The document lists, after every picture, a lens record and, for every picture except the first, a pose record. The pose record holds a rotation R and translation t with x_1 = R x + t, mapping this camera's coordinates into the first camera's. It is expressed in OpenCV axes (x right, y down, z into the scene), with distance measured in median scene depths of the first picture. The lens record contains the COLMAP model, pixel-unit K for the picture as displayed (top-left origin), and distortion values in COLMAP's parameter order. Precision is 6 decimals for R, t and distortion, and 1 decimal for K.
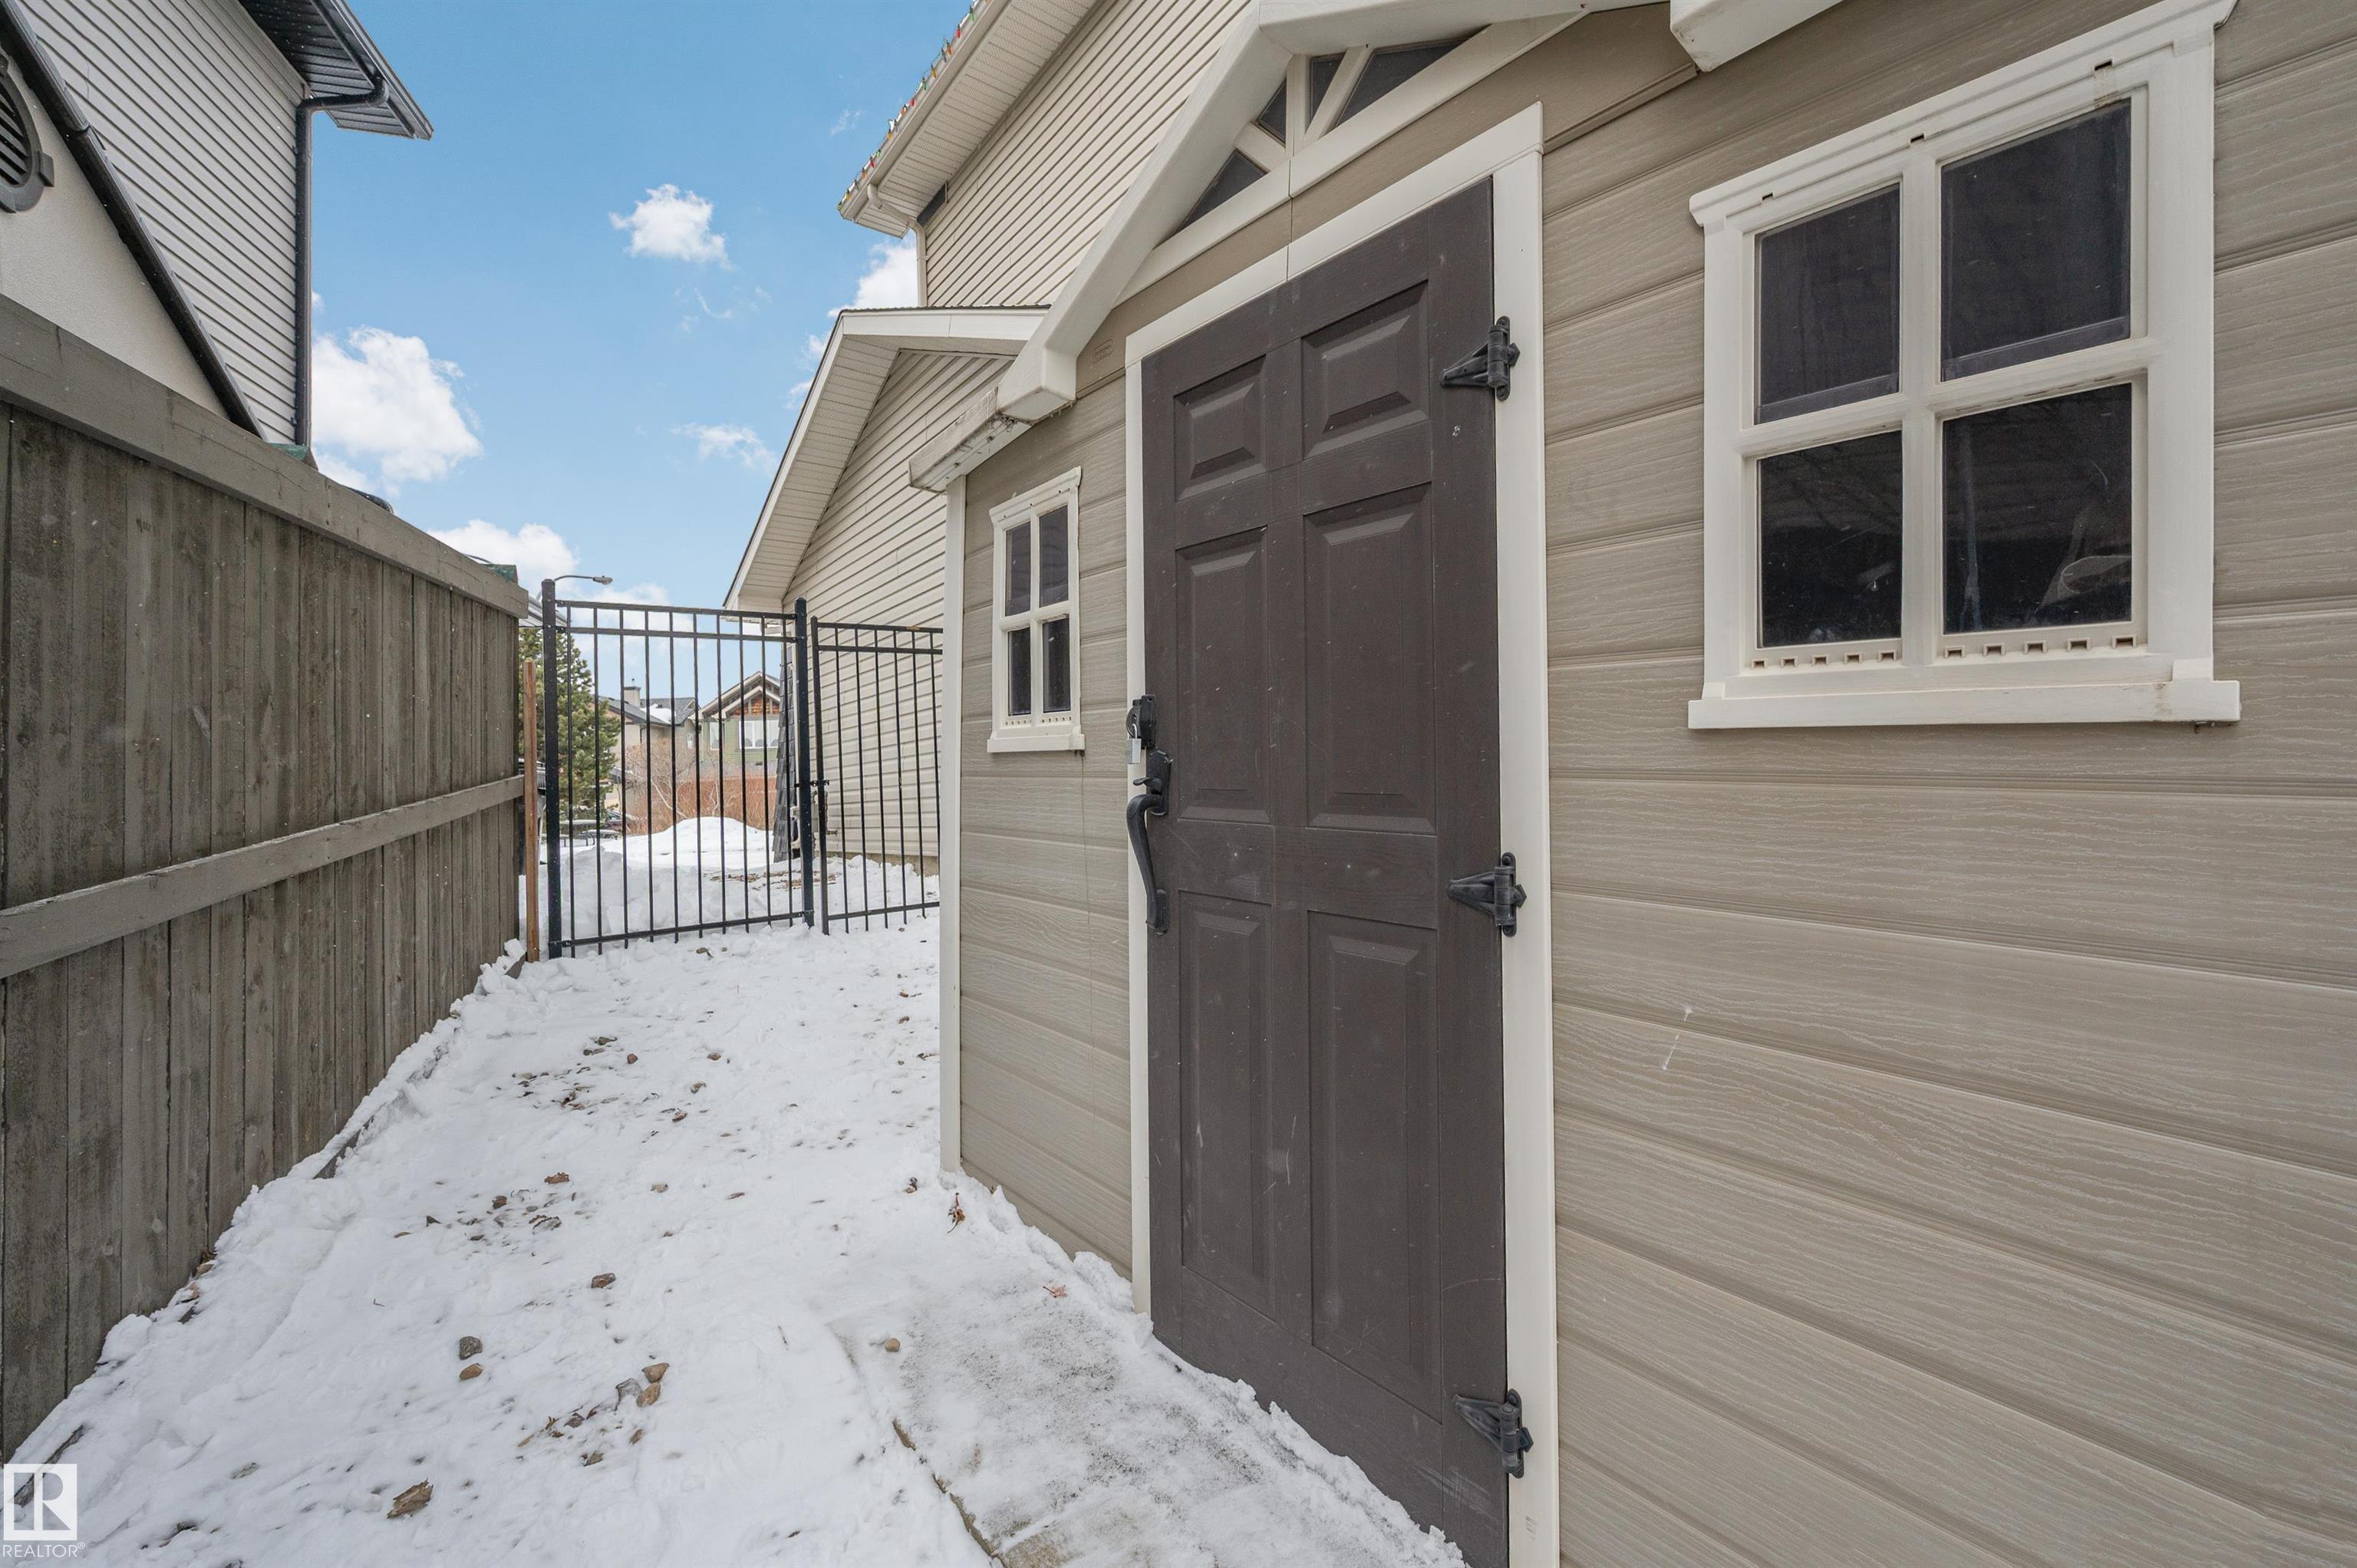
lens RADIAL K [[939.6, 0, 1190.5], [0, 939.6, 779.4], [0, 0, 1]] dist [-0.001043, 0.000418]
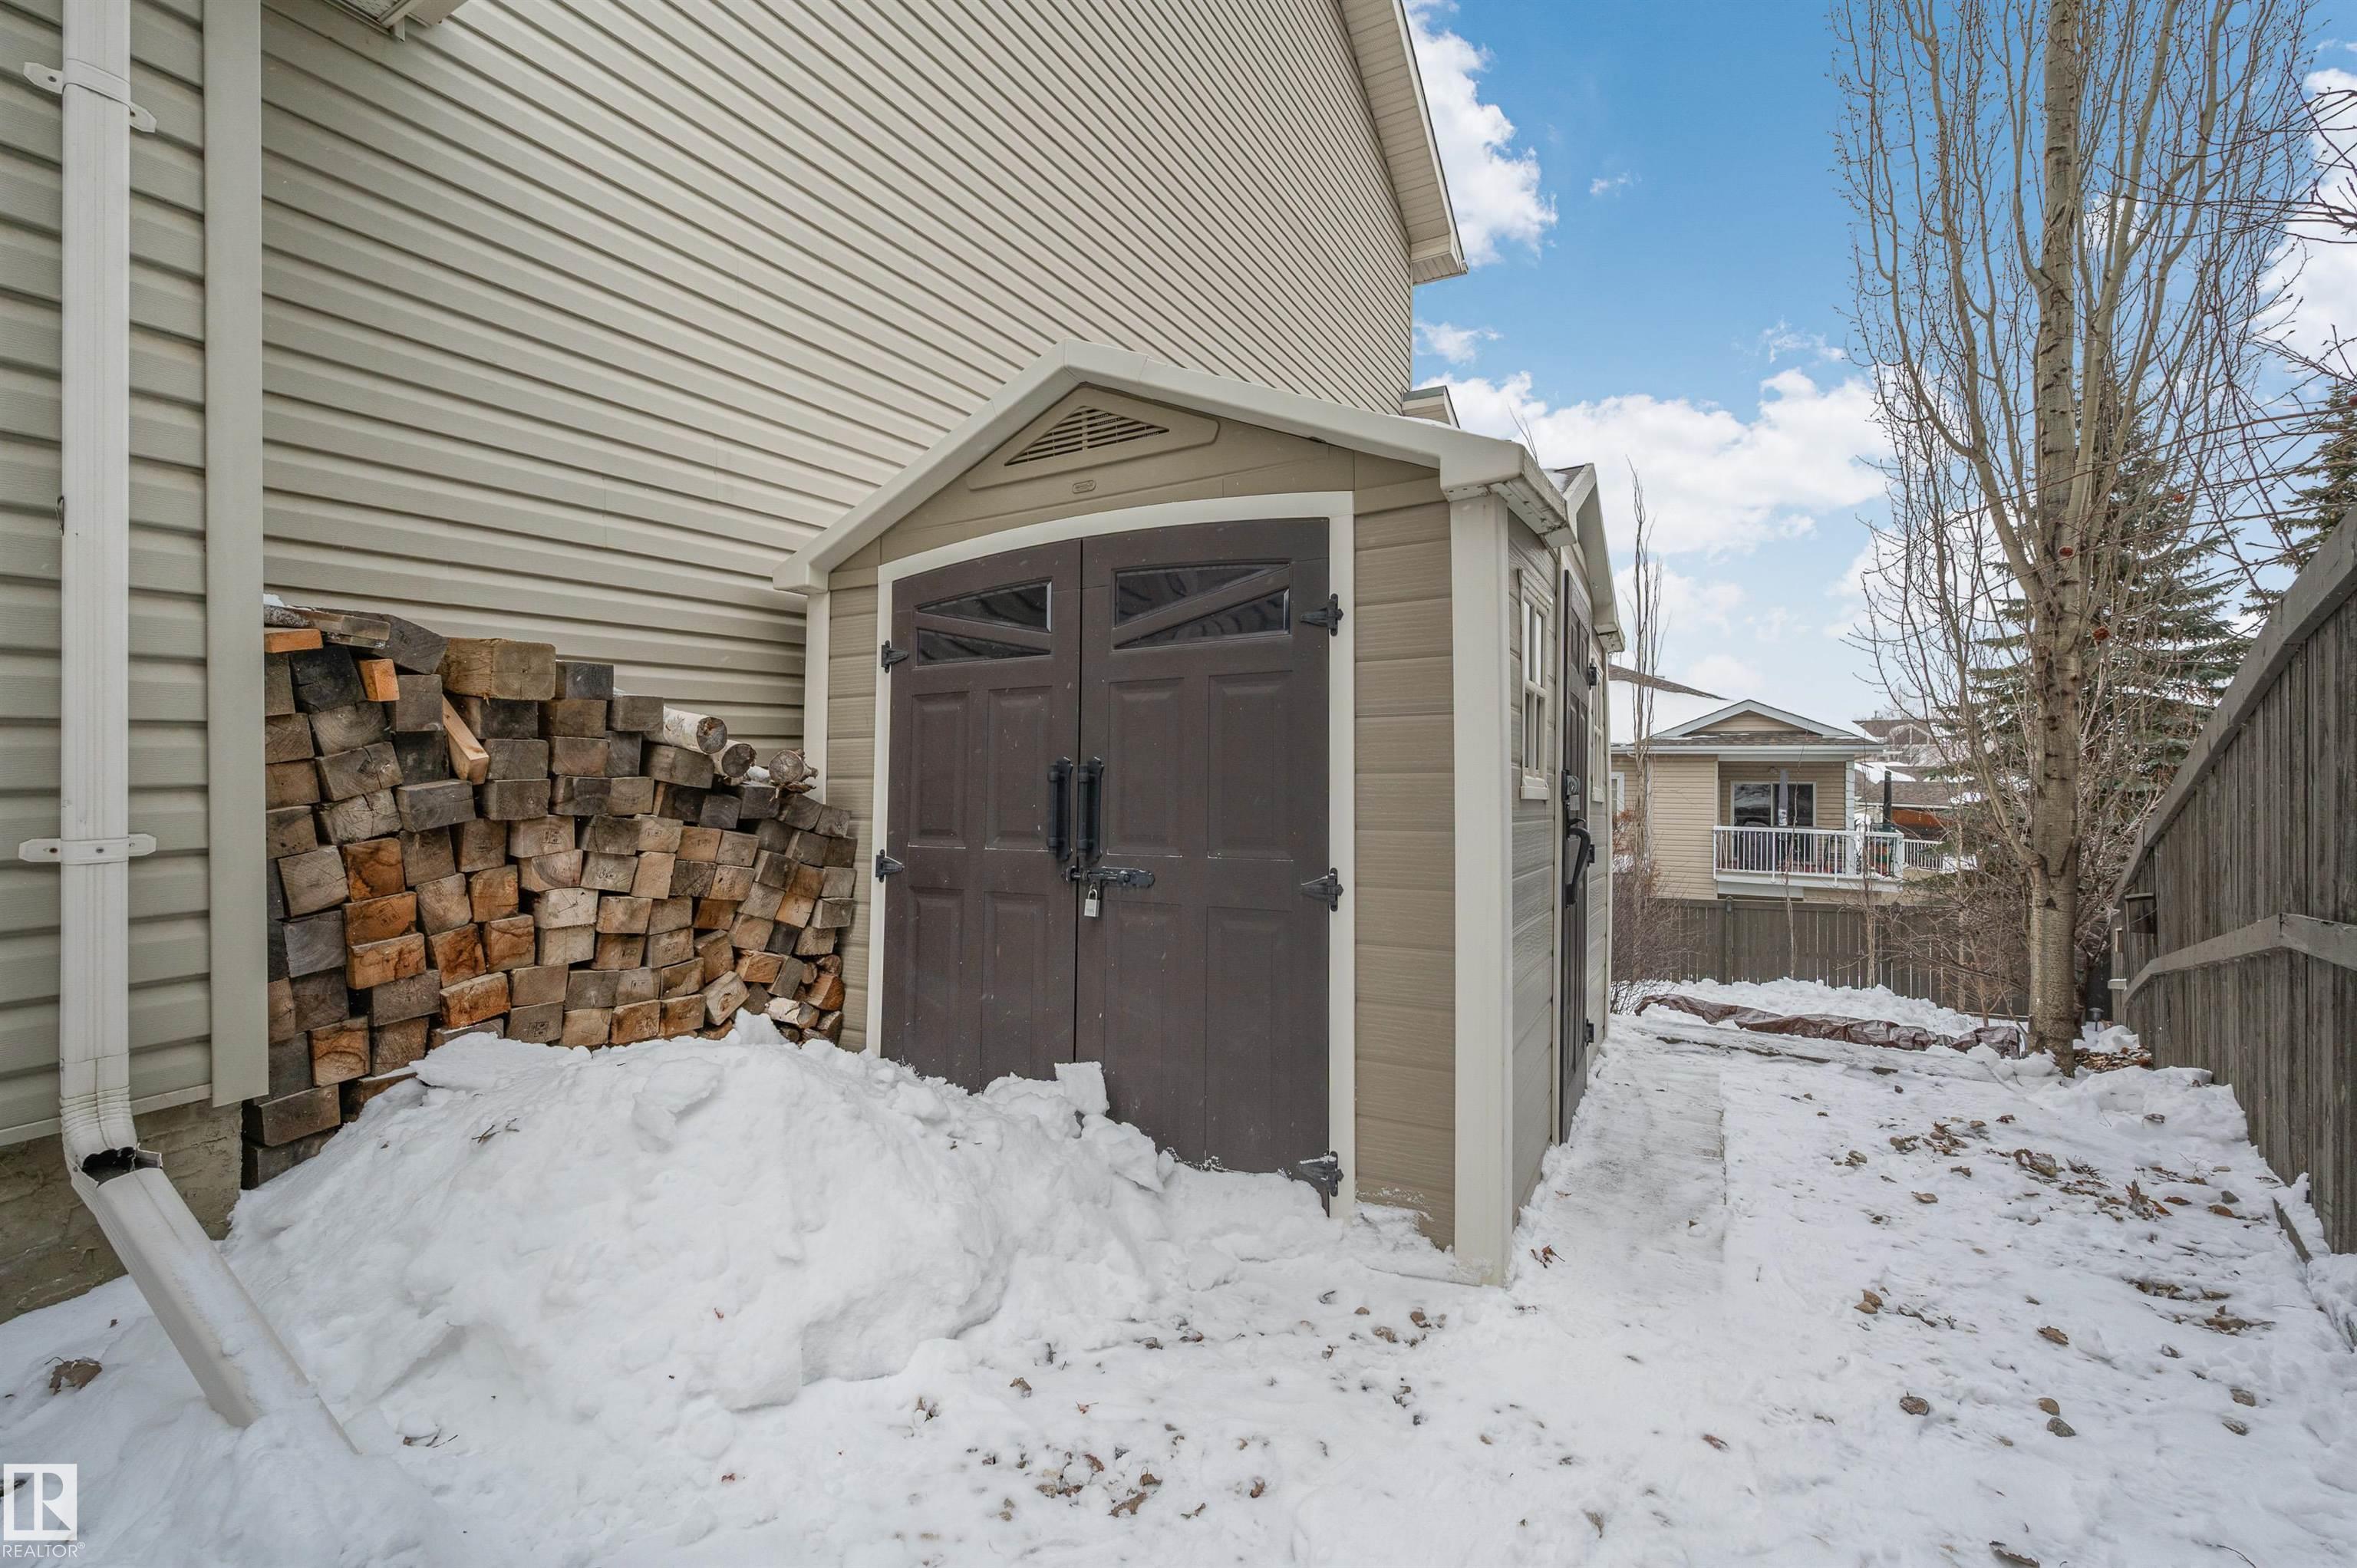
lens RADIAL K [[939.6, 0, 1190.5], [0, 939.6, 779.4], [0, 0, 1]] dist [-0.001043, 0.000418]
pose [[-0.354782, 0.012907, 0.934860, -1.418757], [0.012156, 0.999884, -0.009192, -0.072059], [-0.934870, 0.008103, -0.354898, 2.265751]]
